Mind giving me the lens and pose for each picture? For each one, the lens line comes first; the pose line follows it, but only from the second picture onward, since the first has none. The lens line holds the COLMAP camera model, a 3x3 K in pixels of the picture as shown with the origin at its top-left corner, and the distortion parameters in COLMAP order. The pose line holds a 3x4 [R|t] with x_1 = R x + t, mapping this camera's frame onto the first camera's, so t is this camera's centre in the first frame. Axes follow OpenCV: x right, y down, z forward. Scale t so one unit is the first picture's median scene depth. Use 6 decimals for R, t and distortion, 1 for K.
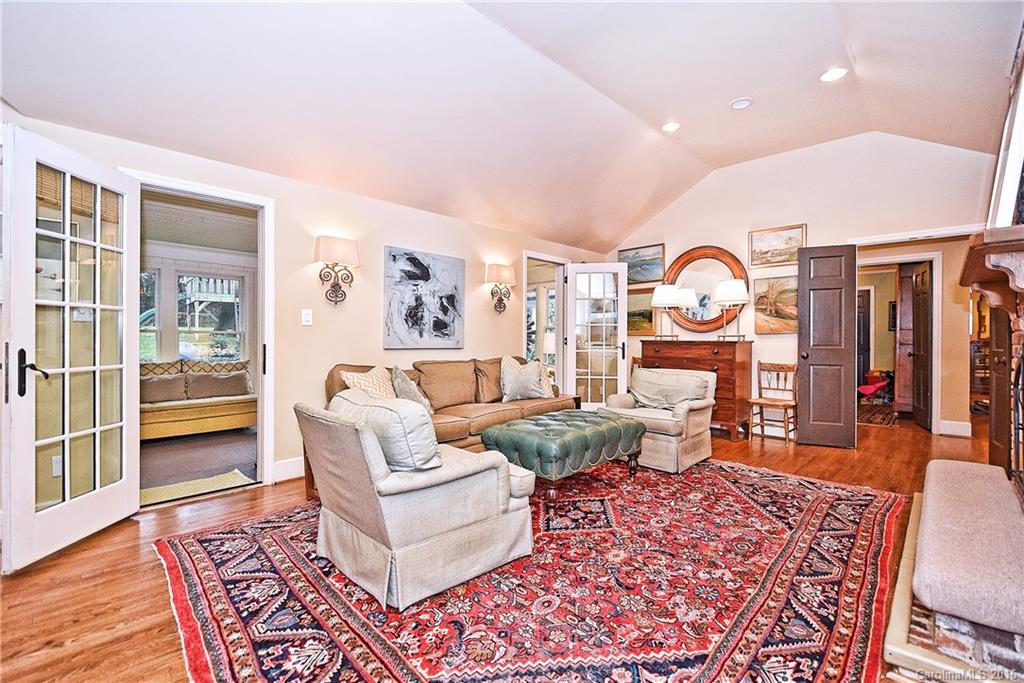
lens RADIAL K [[461.8, 0, 522.0], [0, 461.8, 342.0], [0, 0, 1]] dist [-0.003156, -0.007735]
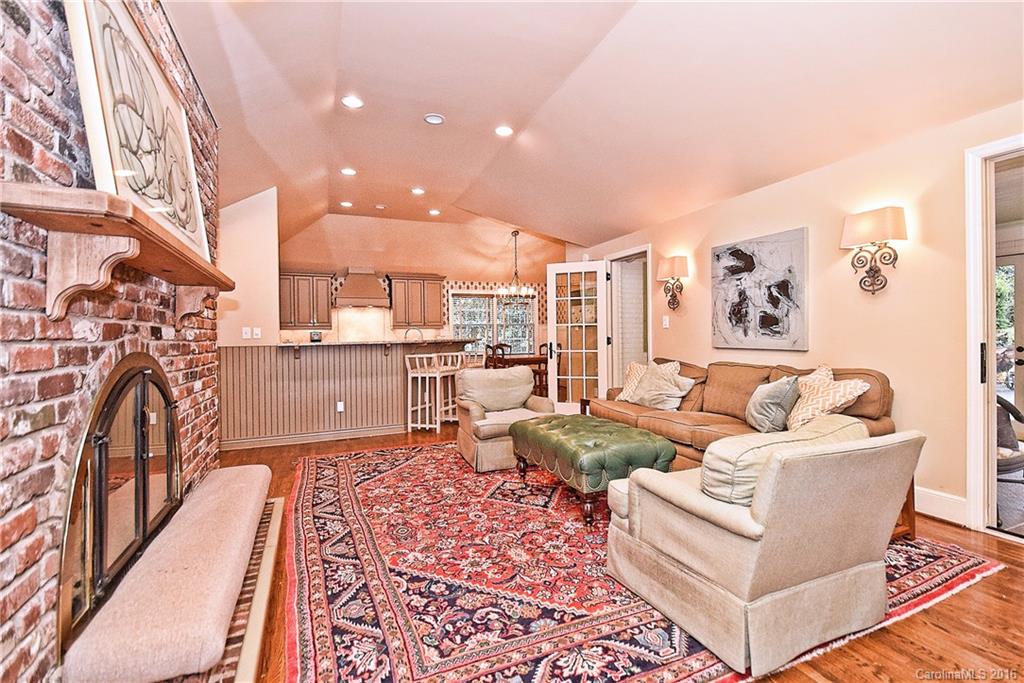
lens RADIAL K [[461.8, 0, 520.1], [0, 461.8, 335.2], [0, 0, 1]] dist [-0.003156, -0.007735]
pose [[-0.392782, 0.005359, -0.919616, 1.145543], [0.006477, 0.999974, 0.003061, -0.025878], [0.919609, -0.004754, -0.392806, 1.401557]]
